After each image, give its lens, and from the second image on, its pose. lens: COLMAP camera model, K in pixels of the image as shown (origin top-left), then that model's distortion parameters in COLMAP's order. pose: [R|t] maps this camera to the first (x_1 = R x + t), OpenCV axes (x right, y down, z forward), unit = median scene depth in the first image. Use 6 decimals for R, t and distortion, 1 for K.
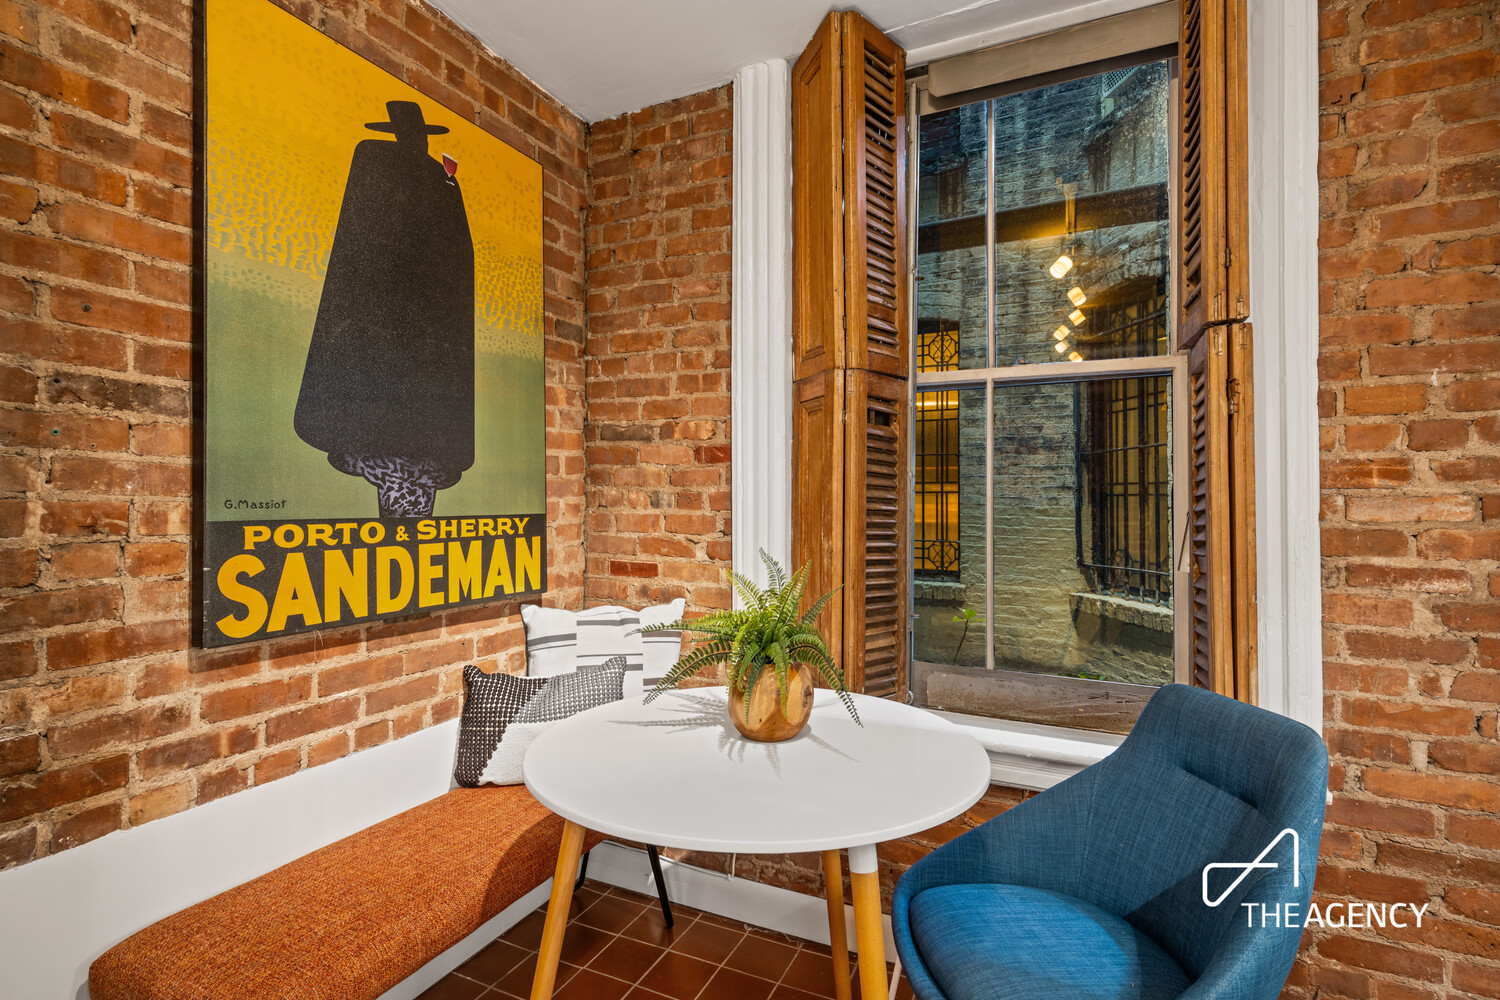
lens RADIAL K [[725.6, 0, 750.5], [0, 725.6, 498.5], [0, 0, 1]] dist [-0.001284, -0.000639]
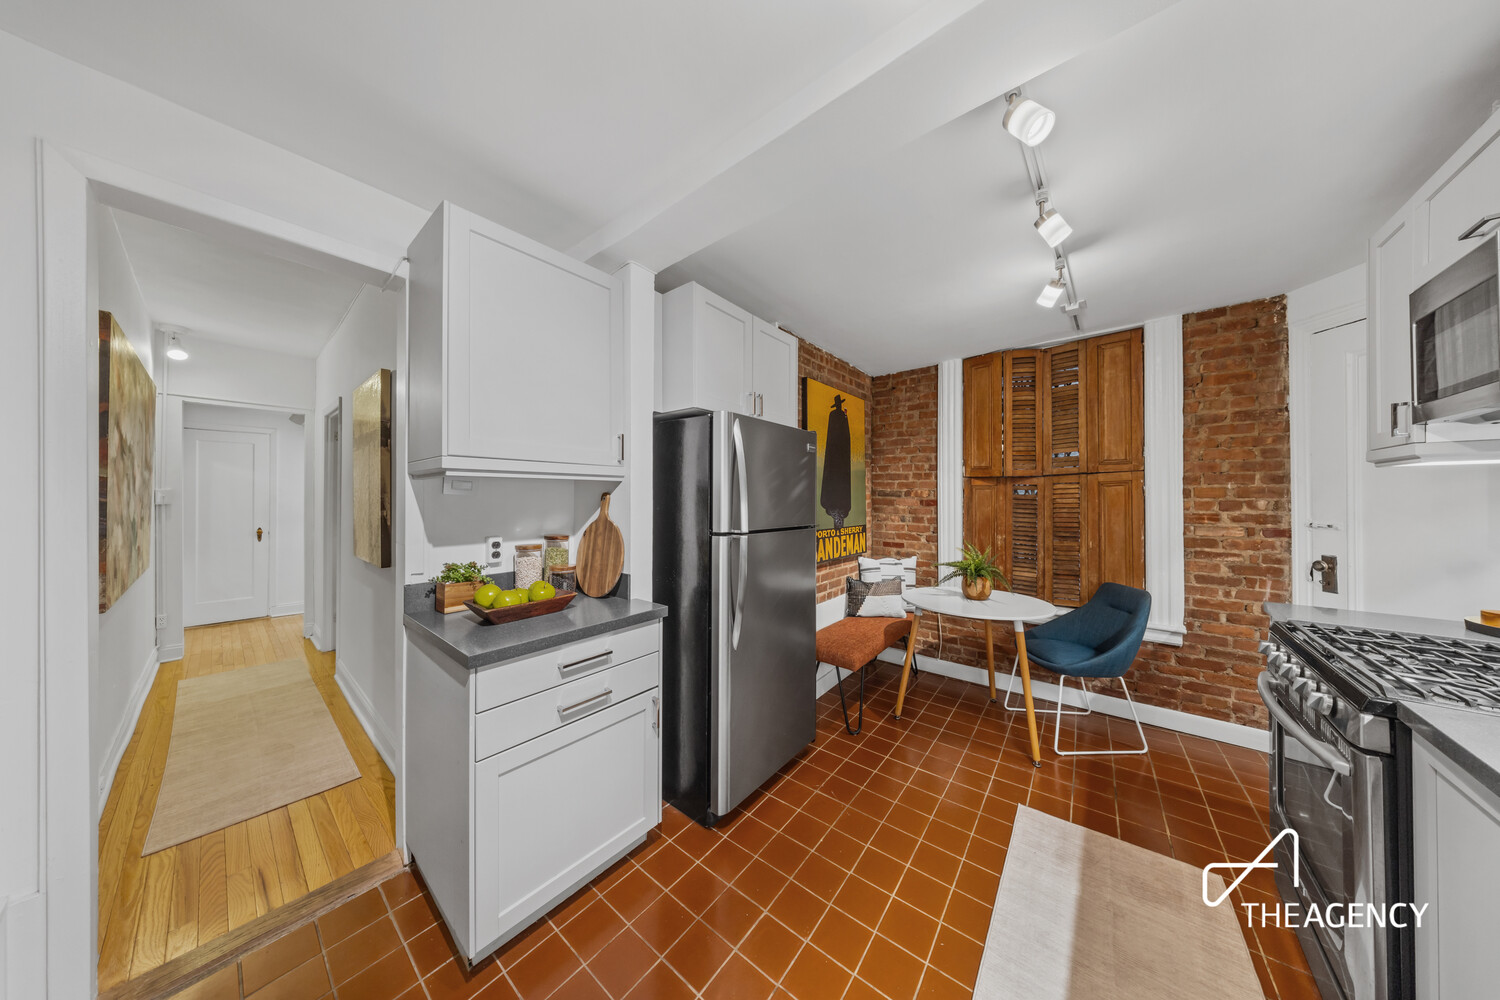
lens RADIAL K [[426.3, 0, 745.9], [0, 426.3, 499.5], [0, 0, 1]] dist [-0.013960, -0.000102]
pose [[0.967792, -0.002173, -0.251743, -0.385961], [0.003113, 0.999990, 0.003335, -0.100566], [0.251734, -0.004011, 0.967788, -0.860596]]
